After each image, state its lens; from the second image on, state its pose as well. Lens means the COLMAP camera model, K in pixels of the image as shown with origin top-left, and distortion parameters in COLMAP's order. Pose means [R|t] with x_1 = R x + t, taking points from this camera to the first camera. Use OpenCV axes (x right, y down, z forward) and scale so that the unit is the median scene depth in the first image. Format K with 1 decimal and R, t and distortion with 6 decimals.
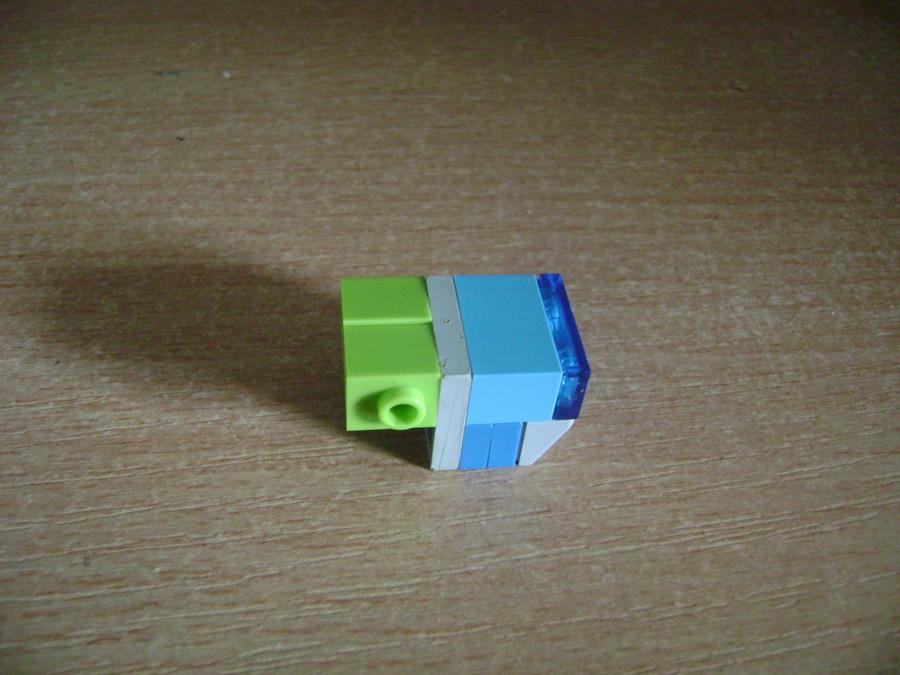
lens RADIAL K [[917.0, 0, 452.8], [0, 917.0, 334.5], [0, 0, 1]] dist [-0.184198, 0.097720]
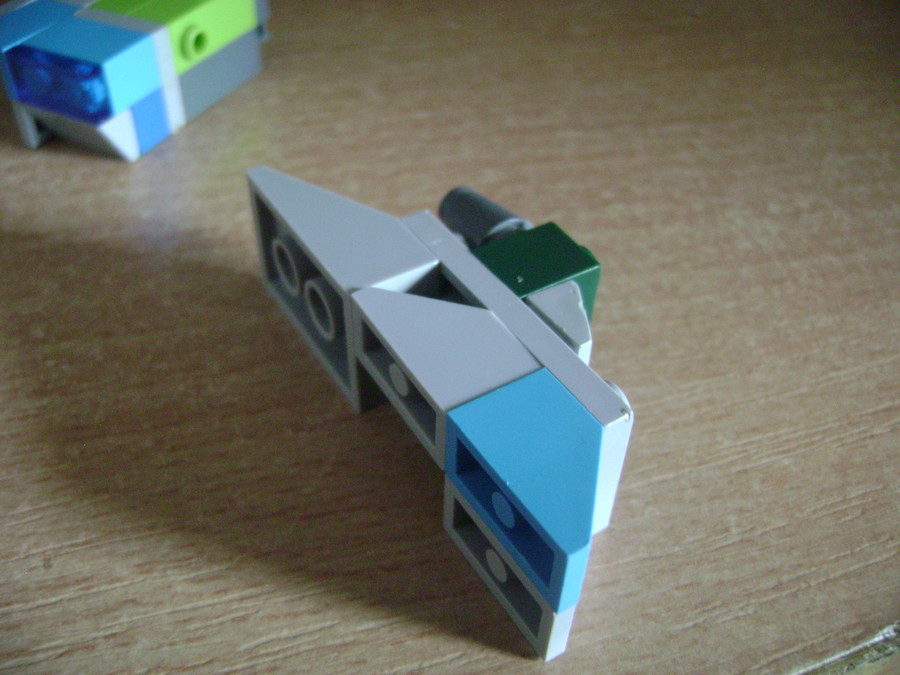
lens RADIAL K [[906.4, 0, 450.9], [0, 906.4, 338.2], [0, 0, 1]] dist [-0.188443, 0.096535]
pose [[0.992618, -0.110540, 0.049910, -0.035817], [0.111111, 0.993769, -0.008814, 0.070263], [-0.048625, 0.014294, 0.998715, 0.110979]]
